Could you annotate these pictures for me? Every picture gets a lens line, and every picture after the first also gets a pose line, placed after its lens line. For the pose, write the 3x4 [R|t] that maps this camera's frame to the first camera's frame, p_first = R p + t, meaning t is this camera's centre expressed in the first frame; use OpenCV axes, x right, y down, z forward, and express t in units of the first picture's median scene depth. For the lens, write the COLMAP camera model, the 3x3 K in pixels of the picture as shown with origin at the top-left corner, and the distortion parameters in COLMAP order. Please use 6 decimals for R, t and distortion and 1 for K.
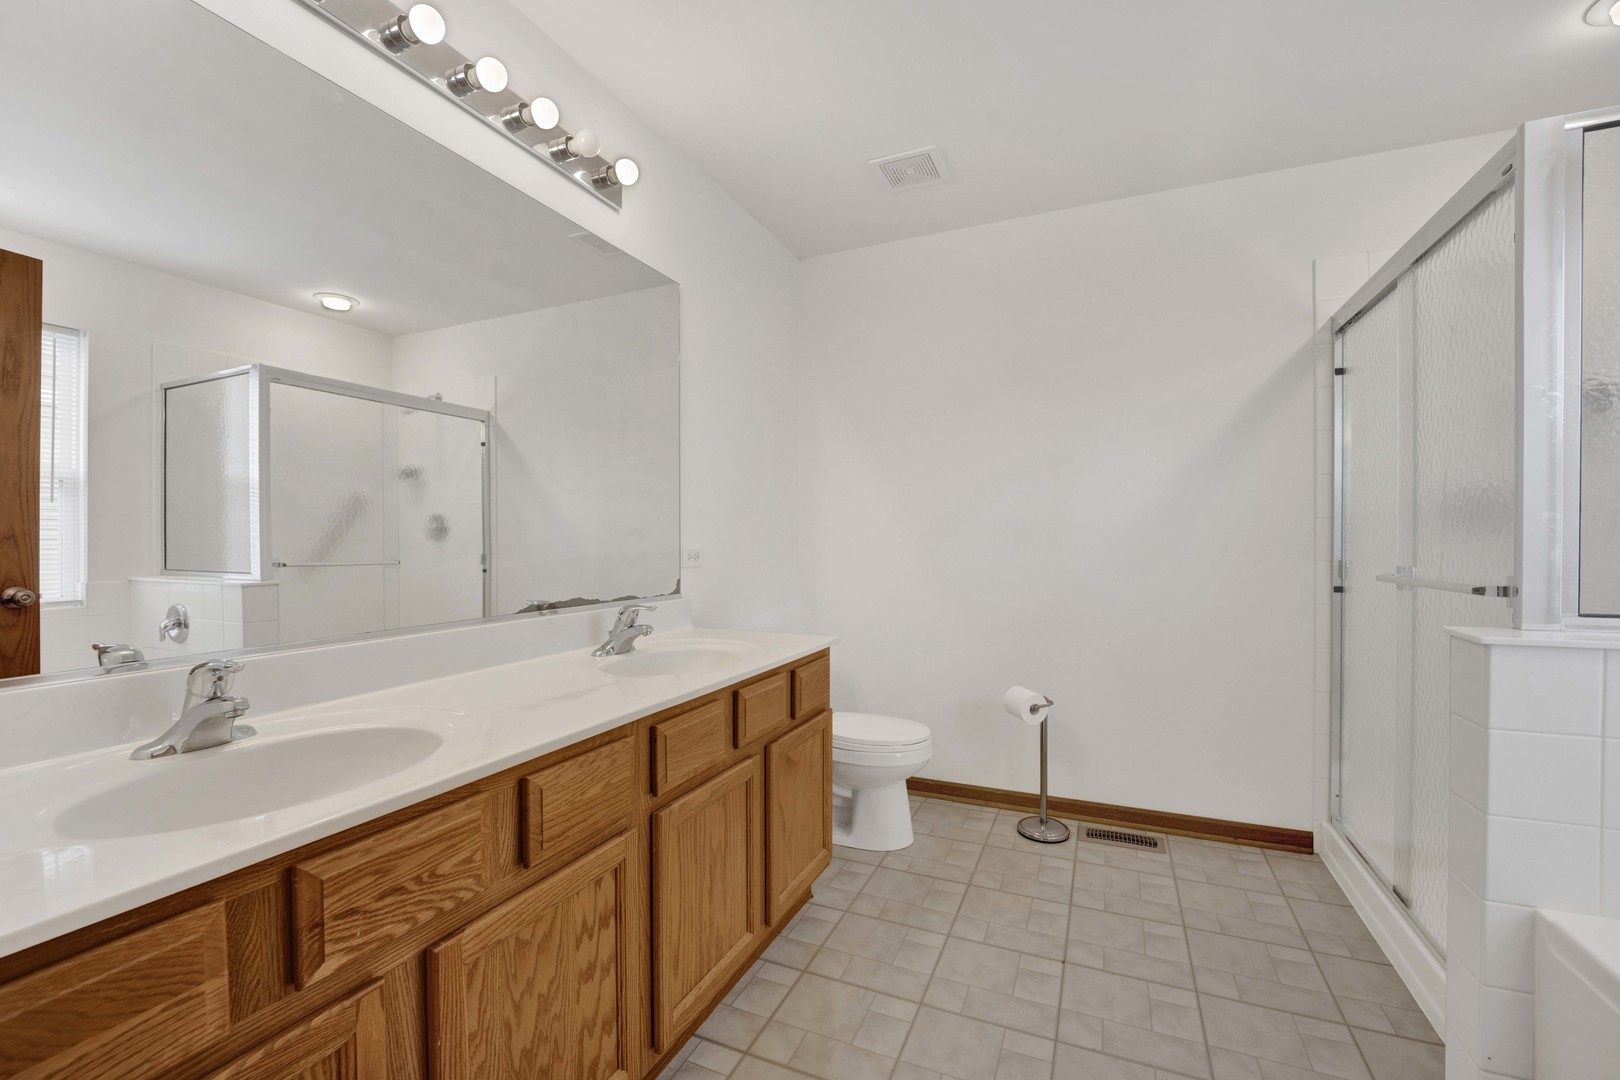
lens RADIAL K [[683.9, 0, 806.0], [0, 683.9, 540.9], [0, 0, 1]] dist [-0.017109, -0.000644]
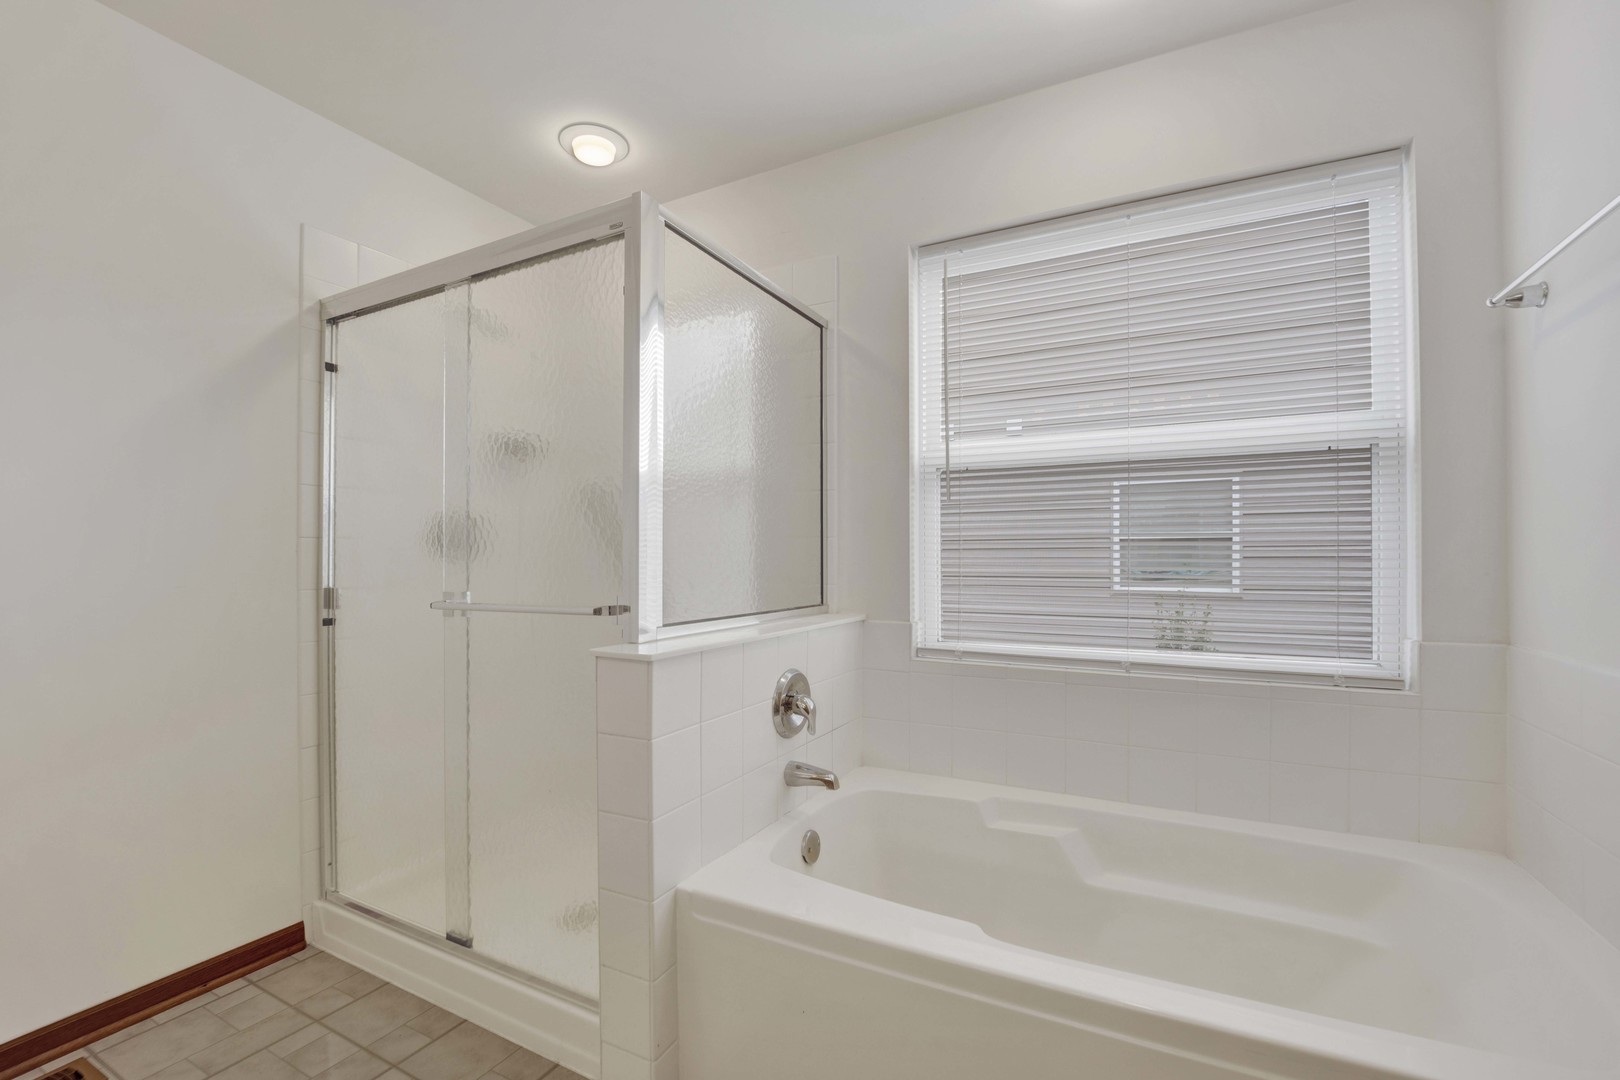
lens RADIAL K [[683.9, 0, 811.5], [0, 683.9, 561.5], [0, 0, 1]] dist [-0.017109, -0.000644]
pose [[0.067873, 0.000224, 0.997694, -0.023613], [0.005408, 0.999985, -0.000592, -0.000854], [-0.997679, 0.005436, 0.067870, 0.331369]]
